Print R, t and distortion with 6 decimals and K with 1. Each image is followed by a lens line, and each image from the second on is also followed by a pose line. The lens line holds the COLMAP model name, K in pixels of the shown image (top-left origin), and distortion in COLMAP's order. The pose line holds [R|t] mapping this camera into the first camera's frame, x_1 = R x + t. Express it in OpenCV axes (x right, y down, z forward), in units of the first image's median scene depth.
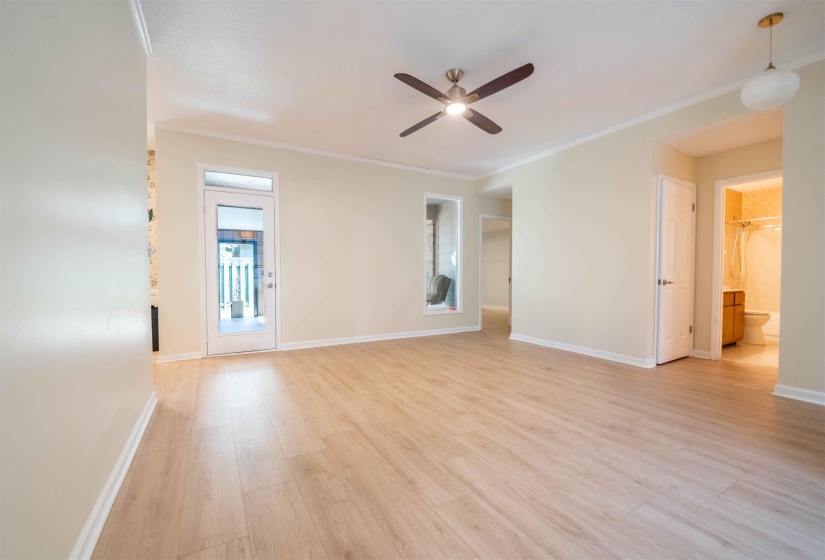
lens RADIAL K [[352.6, 0, 413.1], [0, 352.6, 284.8], [0, 0, 1]] dist [-0.008308, -0.003810]
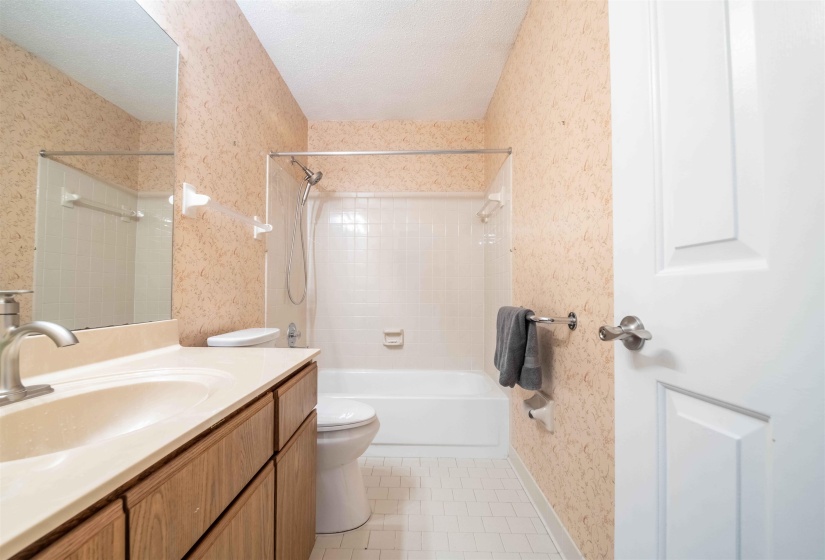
lens RADIAL K [[352.6, 0, 410.1], [0, 352.6, 282.5], [0, 0, 1]] dist [-0.008308, -0.003810]
pose [[0.509745, 0.023280, 0.860010, 0.625070], [0.021256, 0.998988, -0.039641, -0.020429], [-0.860063, 0.038488, 0.508734, 0.663401]]
